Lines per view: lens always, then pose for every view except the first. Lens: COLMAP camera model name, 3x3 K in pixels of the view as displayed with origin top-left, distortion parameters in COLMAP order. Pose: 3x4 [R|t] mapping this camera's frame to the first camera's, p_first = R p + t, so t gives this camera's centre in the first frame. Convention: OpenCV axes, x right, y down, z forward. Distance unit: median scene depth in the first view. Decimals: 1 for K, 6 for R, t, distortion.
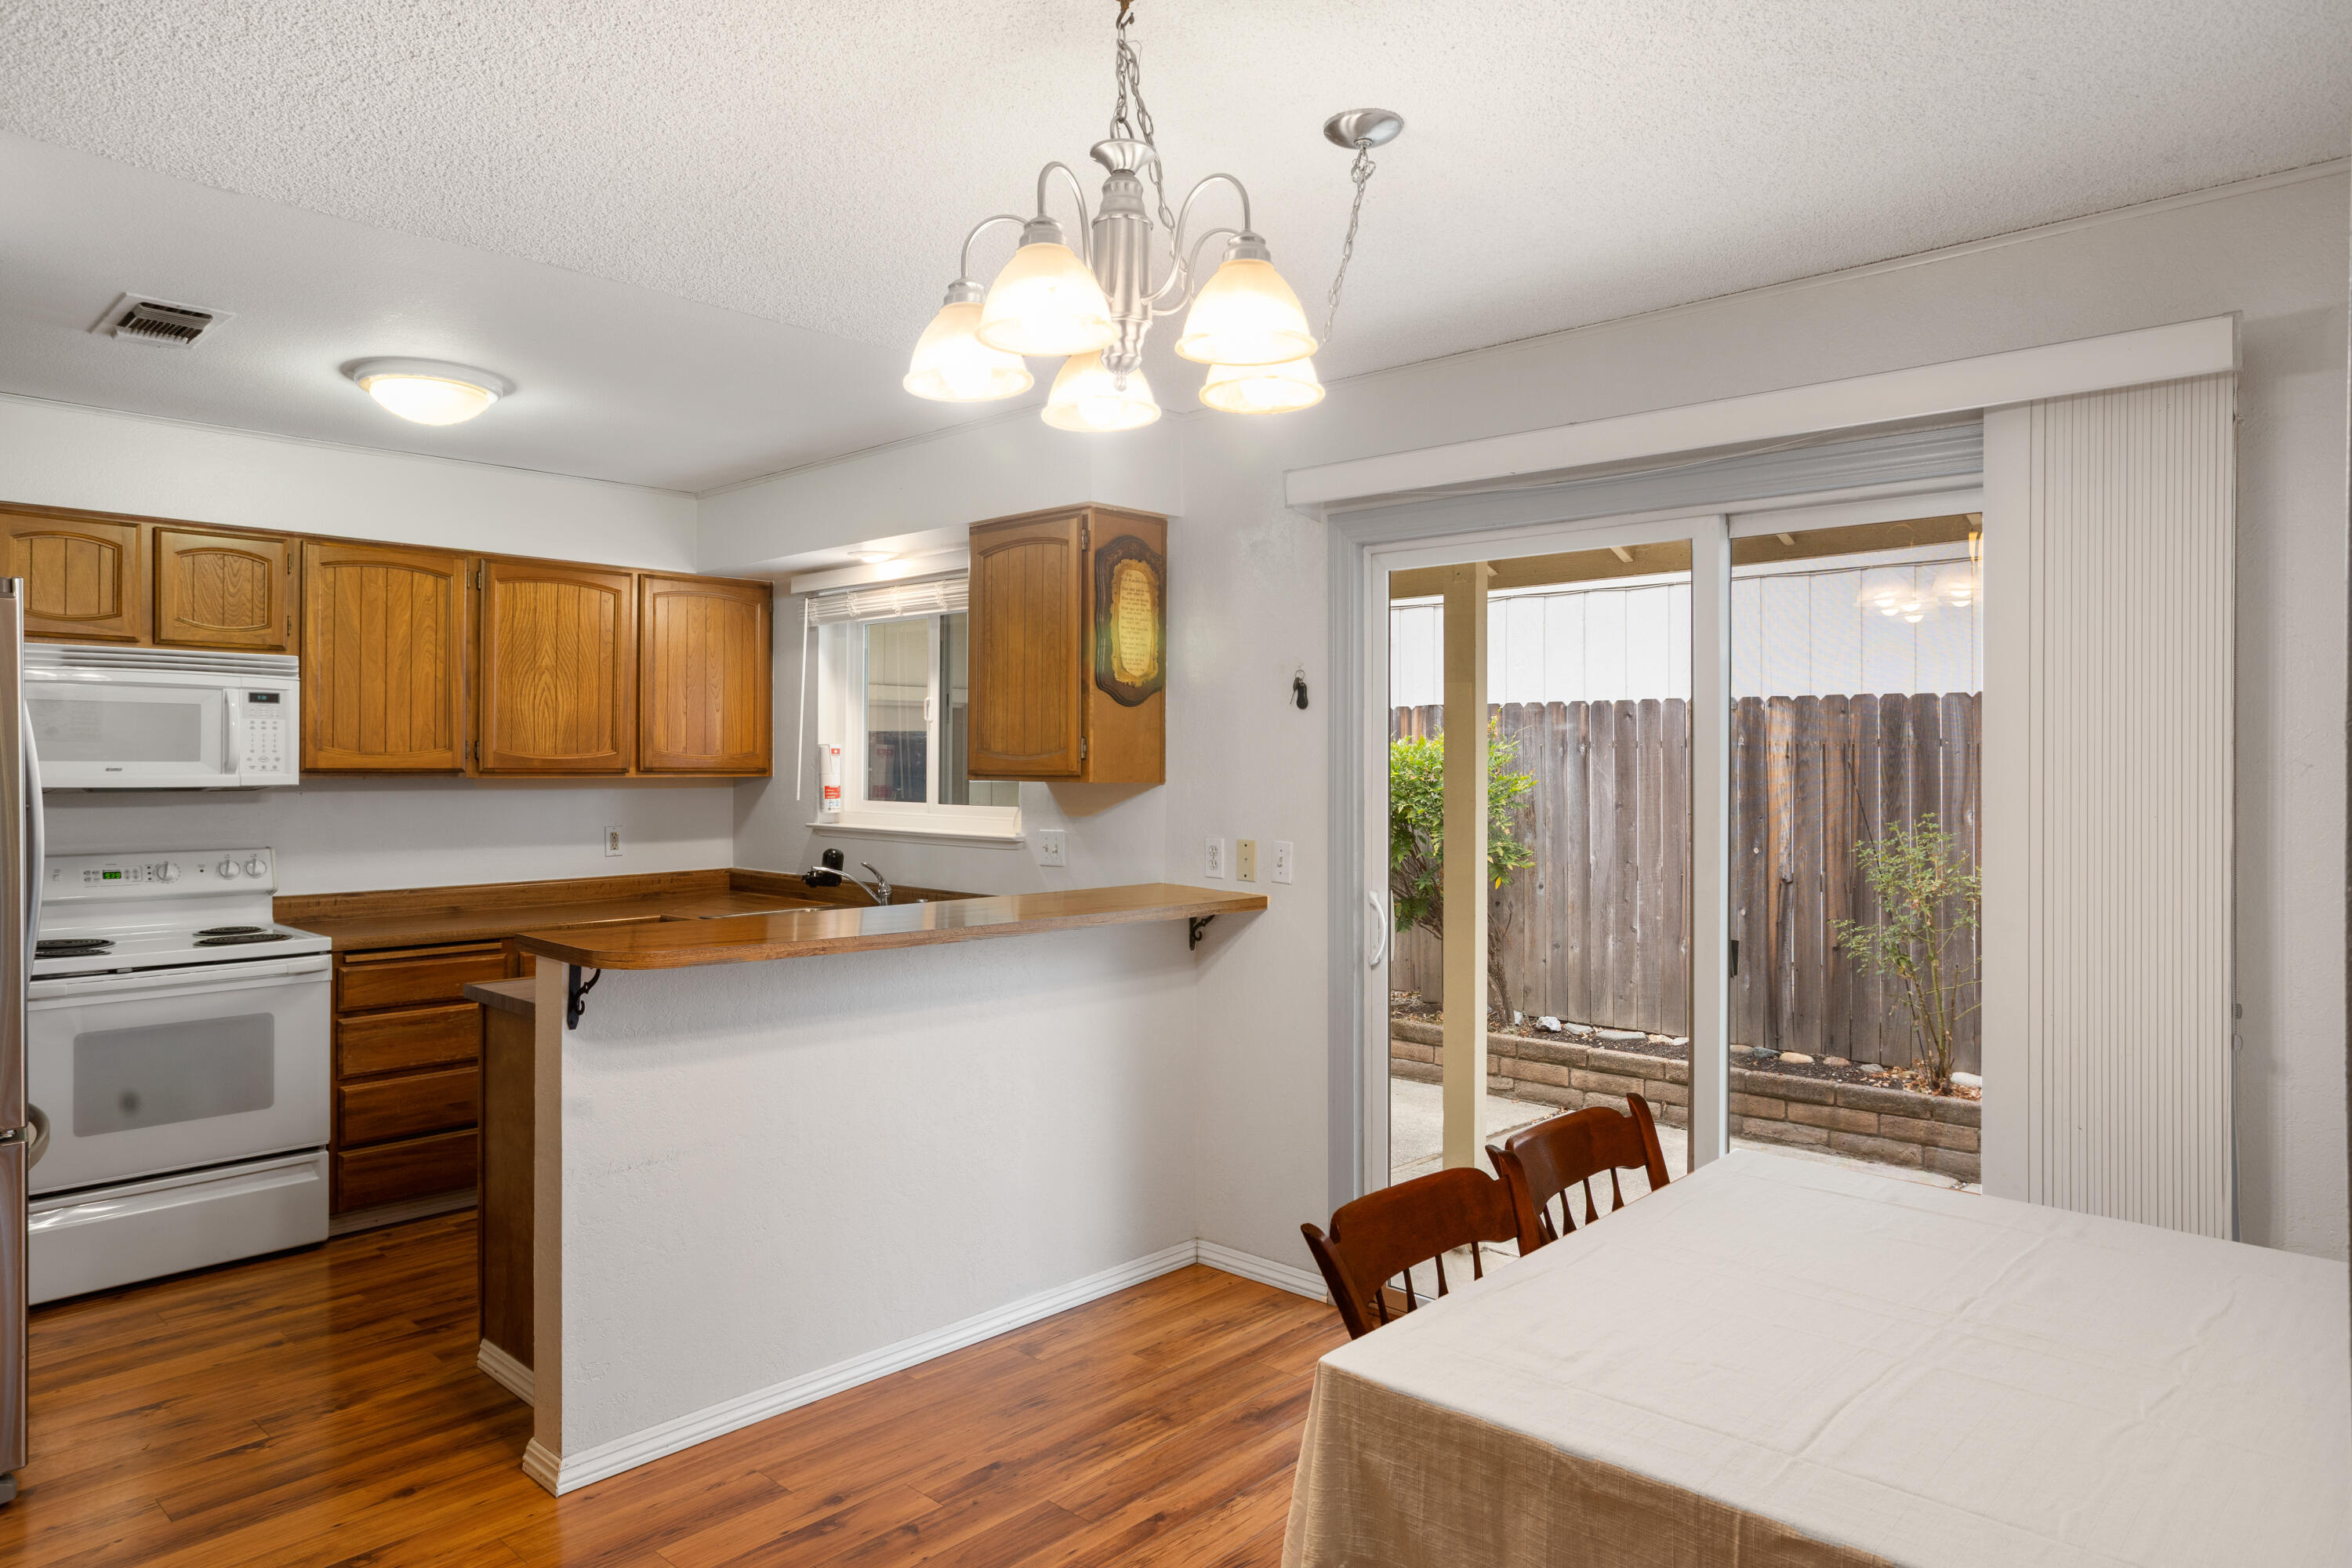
lens RADIAL K [[1485.3, 0, 1176.6], [0, 1485.3, 758.9], [0, 0, 1]] dist [-0.007030, 0.001475]
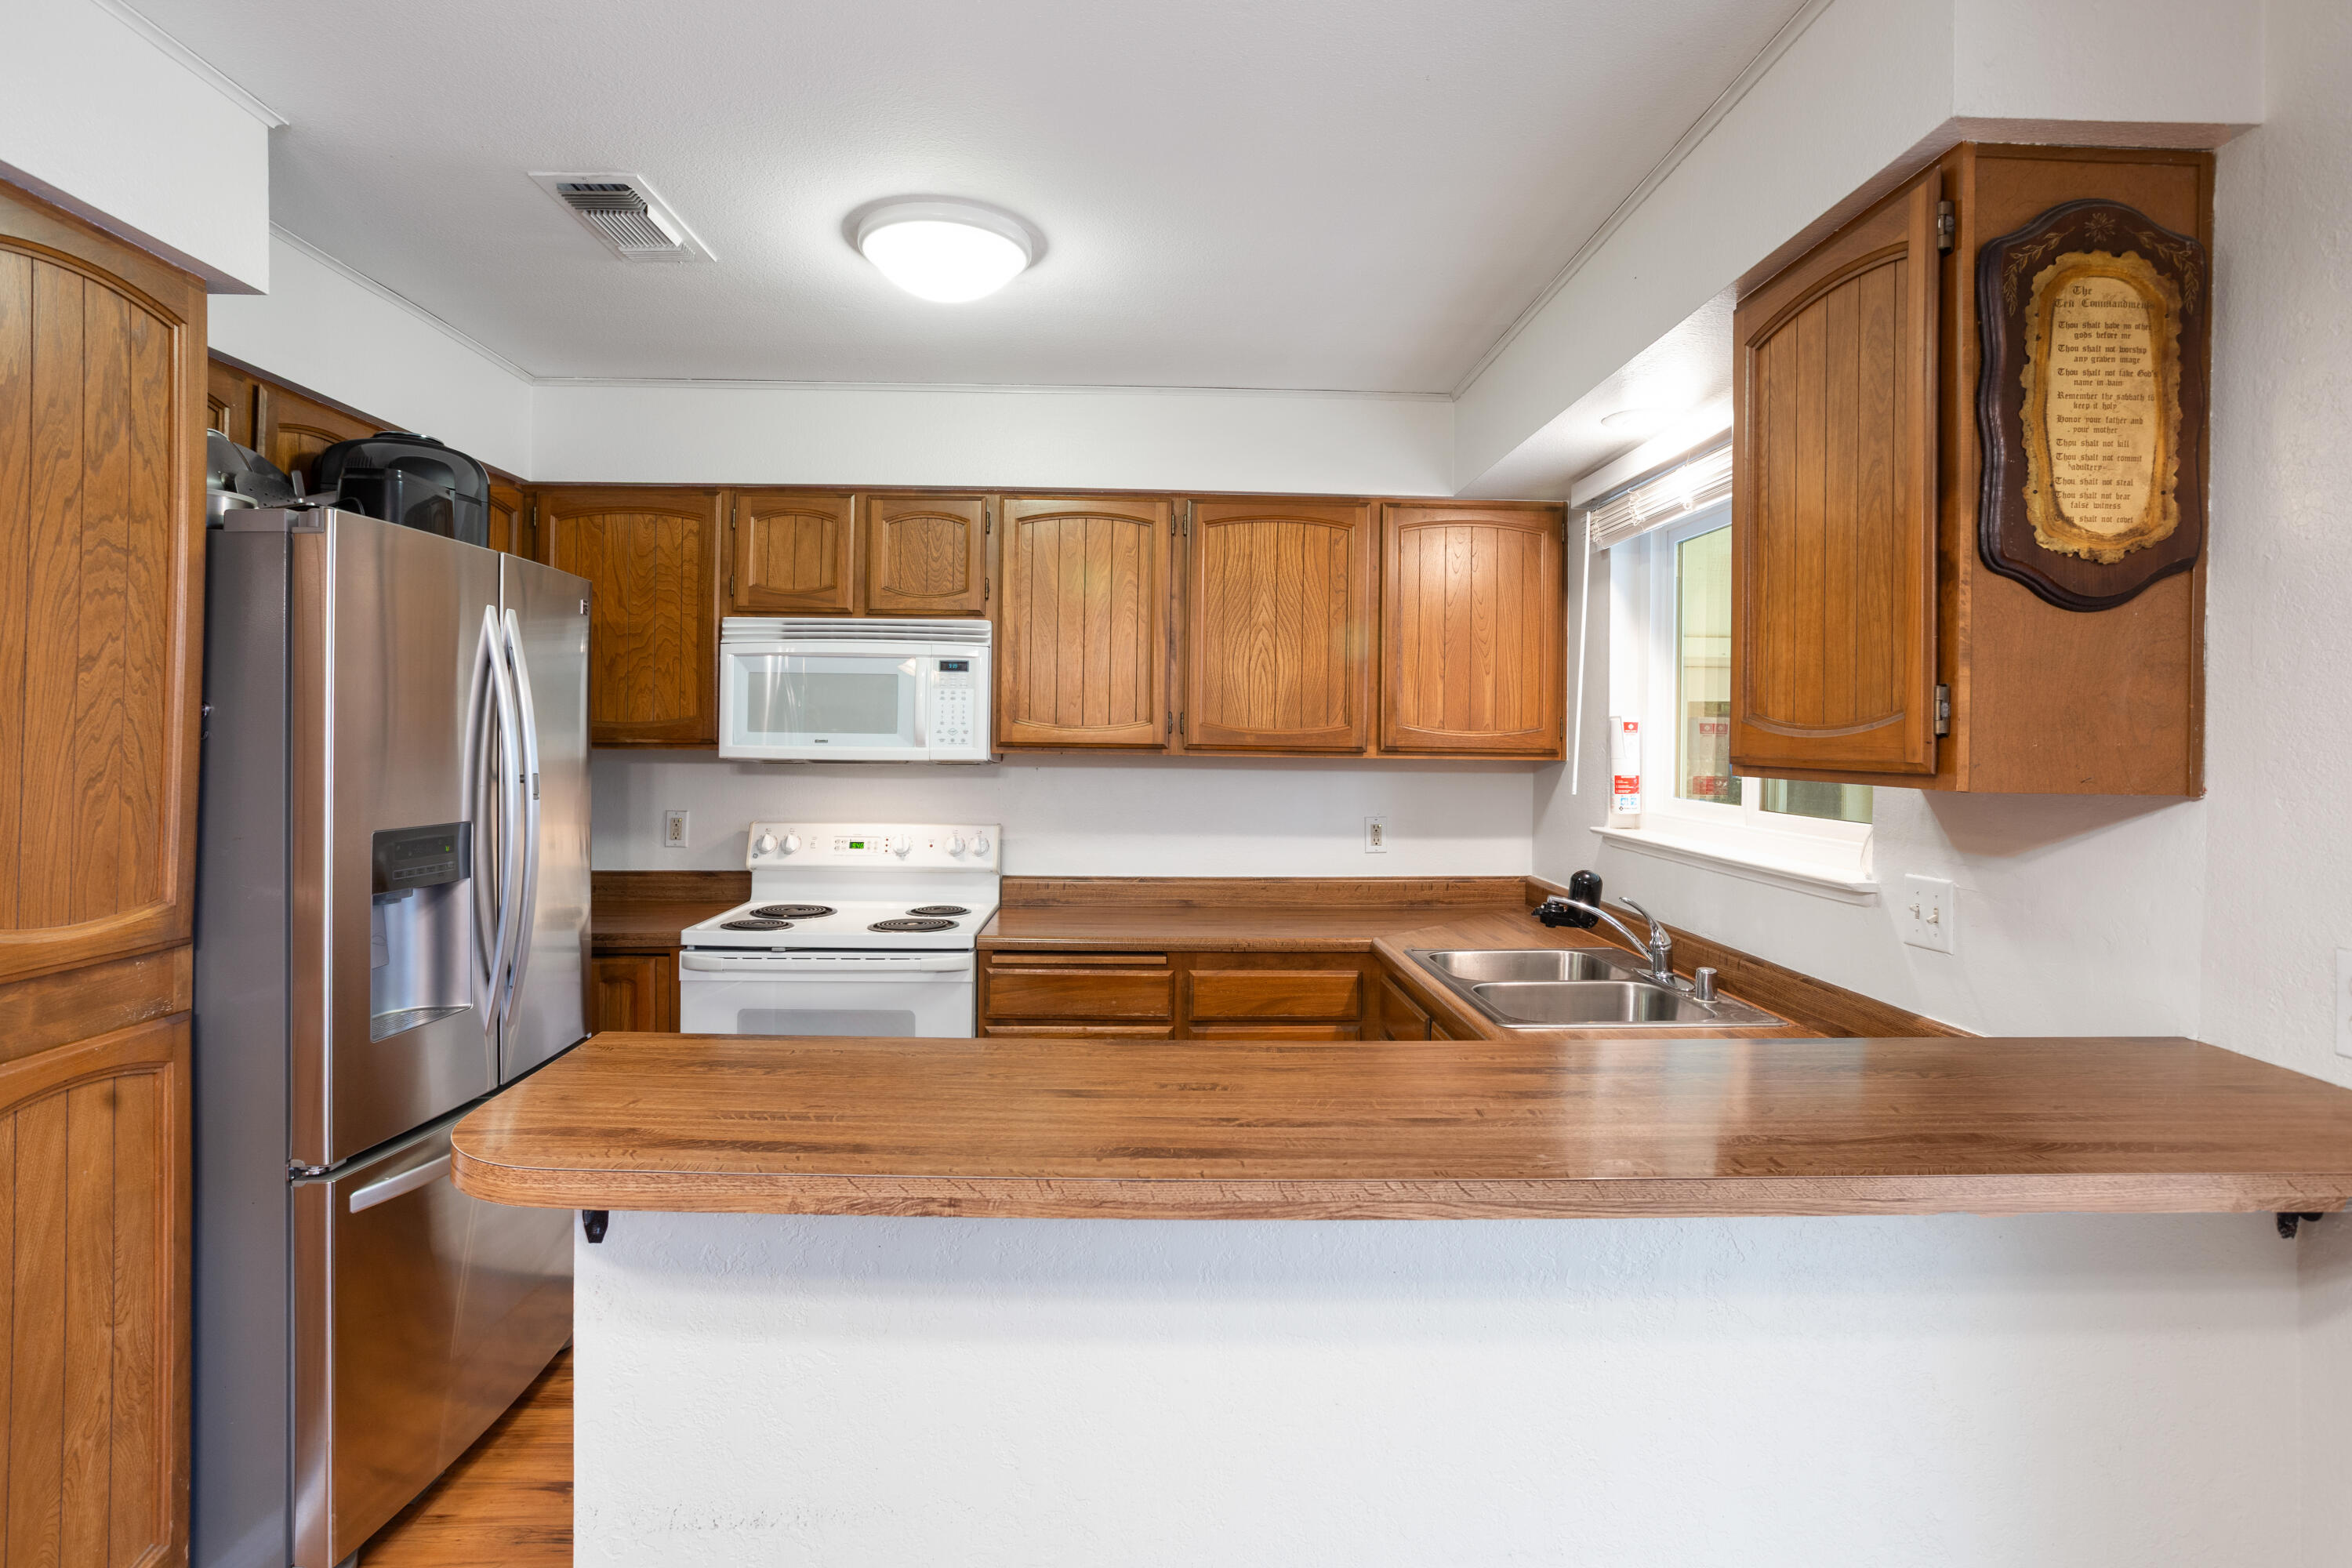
lens RADIAL K [[1229.0, 0, 1159.4], [0, 1229.0, 739.0], [0, 0, 1]] dist [-0.025505, 0.006848]
pose [[0.708947, 0.007562, -0.705221, 0.022231], [-0.007786, 0.999966, 0.002895, 0.001368], [0.705218, 0.003438, 0.708982, 0.529129]]
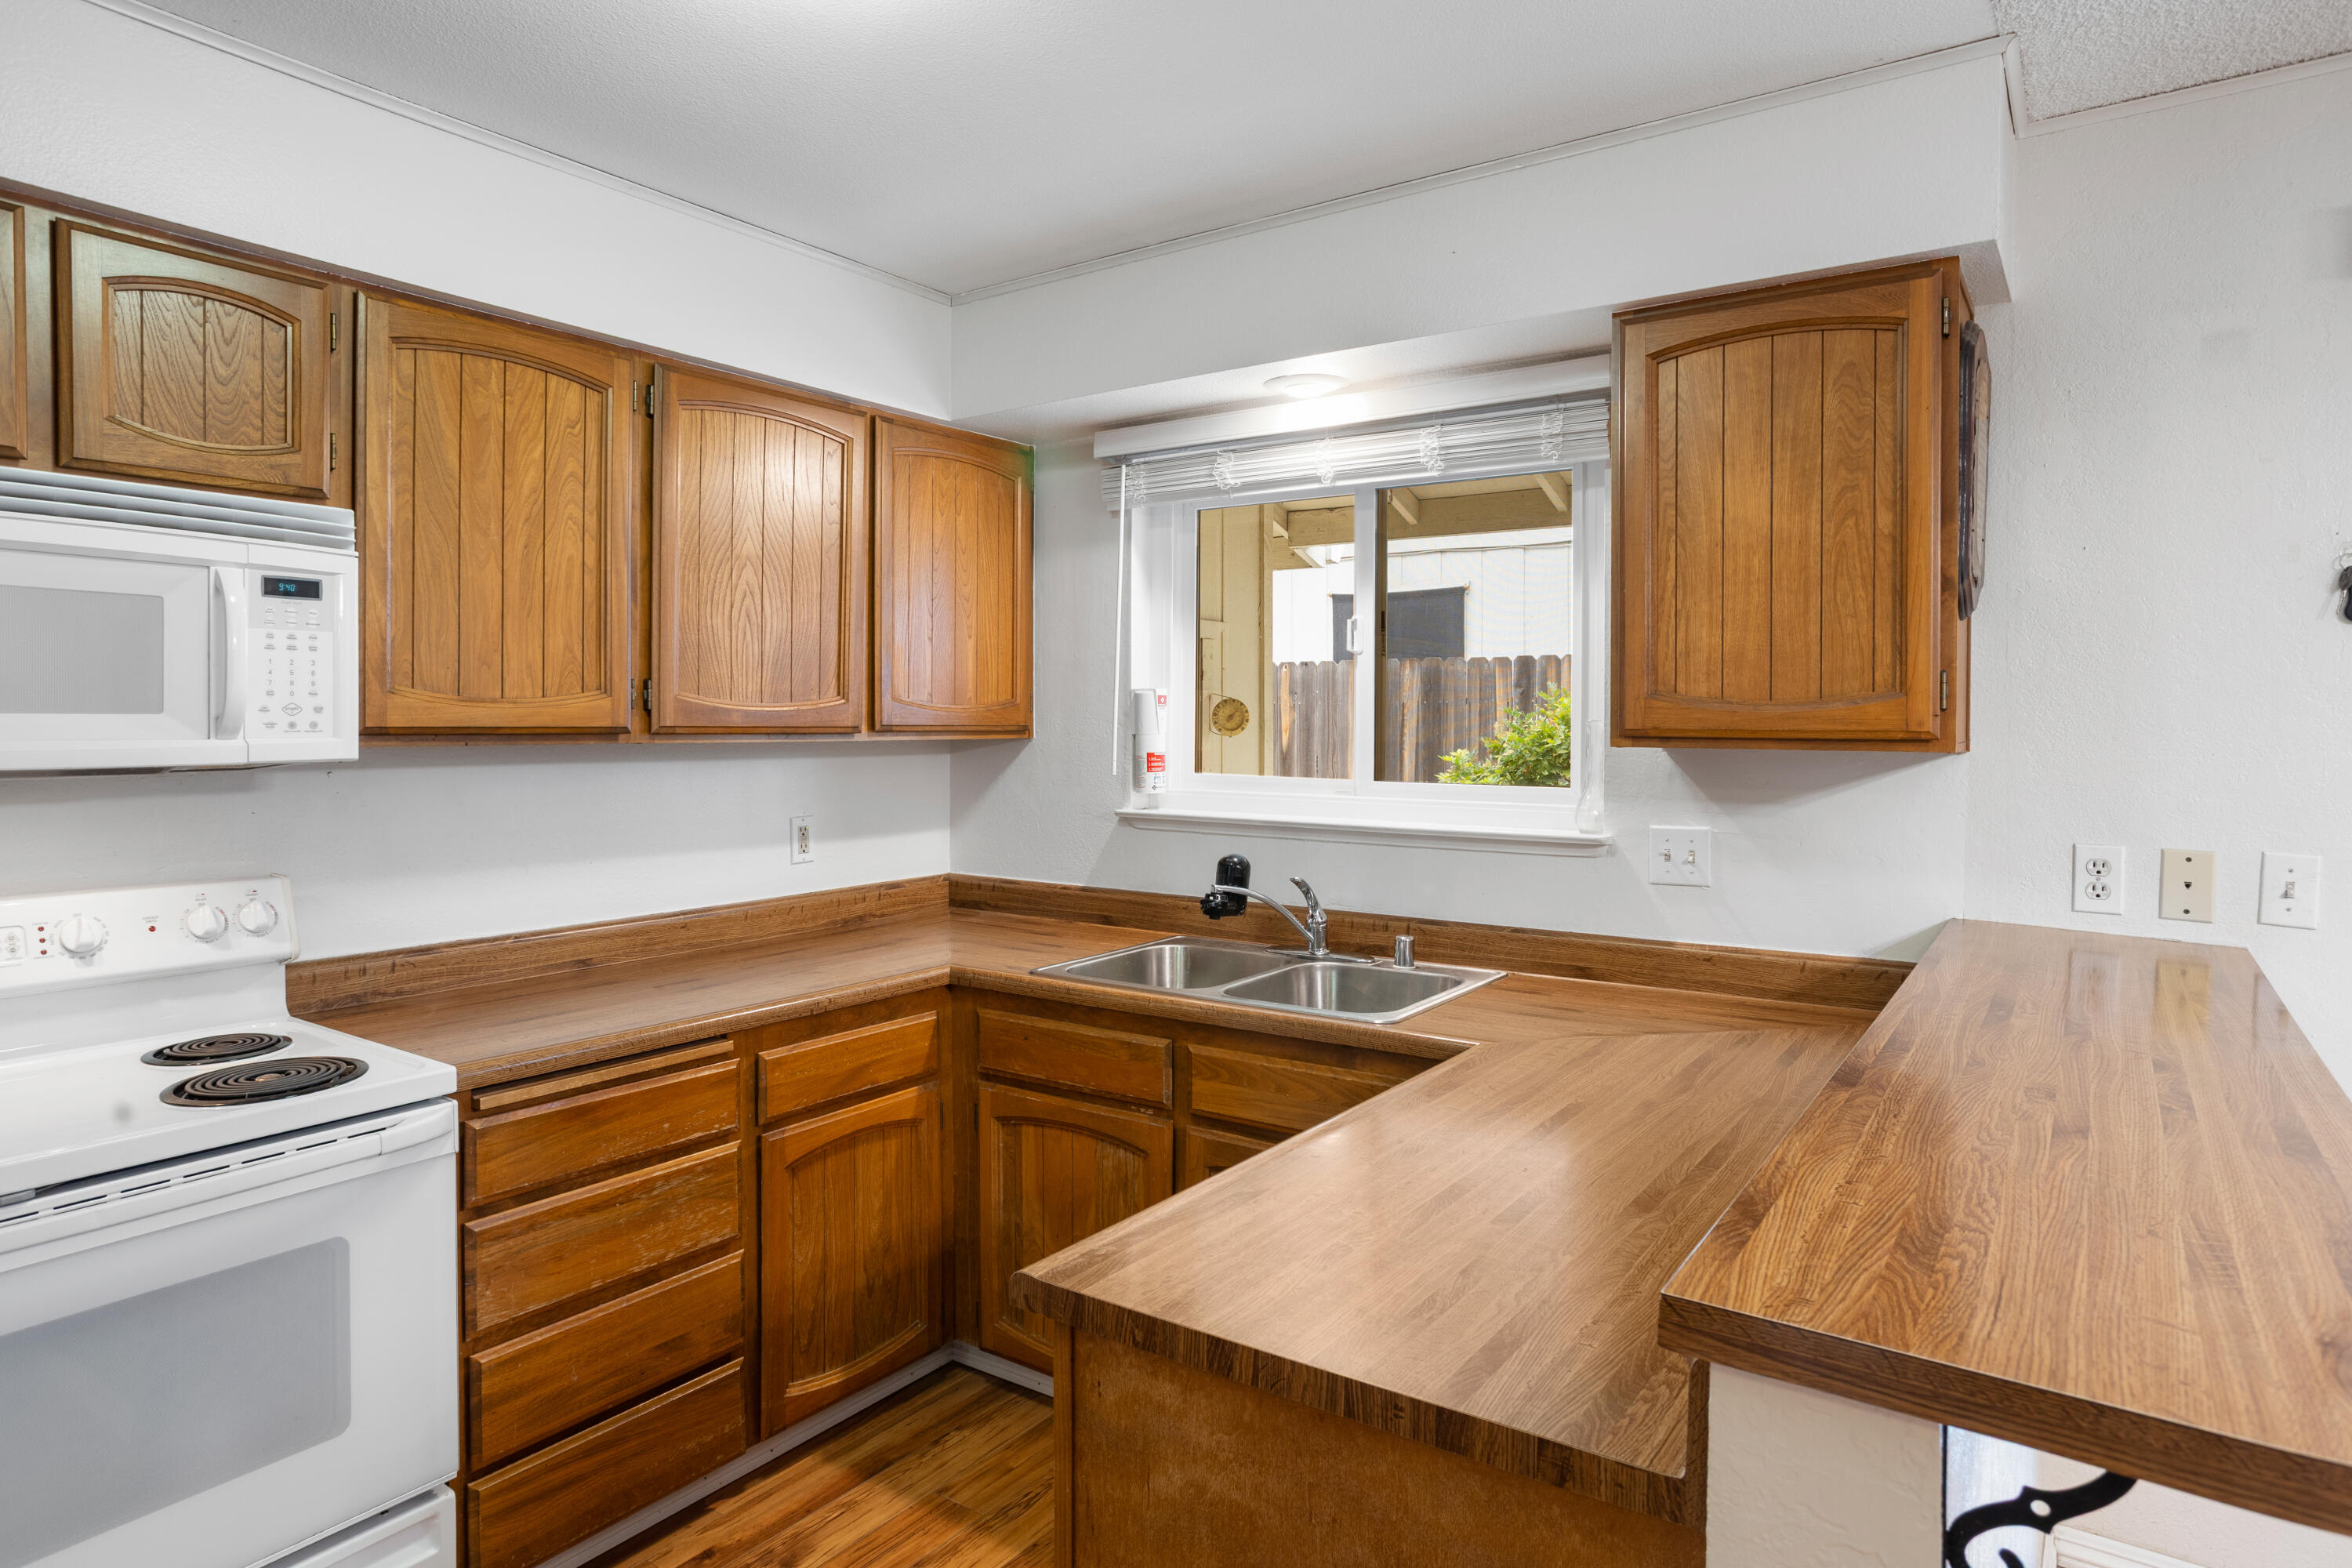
lens RADIAL K [[1366.3, 0, 1191.8], [0, 1366.3, 728.9], [0, 0, 1]] dist [-0.016281, 0.008719]
pose [[0.987809, -0.001244, 0.155664, -0.375736], [-0.000500, 0.999938, 0.011160, 0.001320], [-0.155668, -0.011102, 0.987747, 0.482538]]
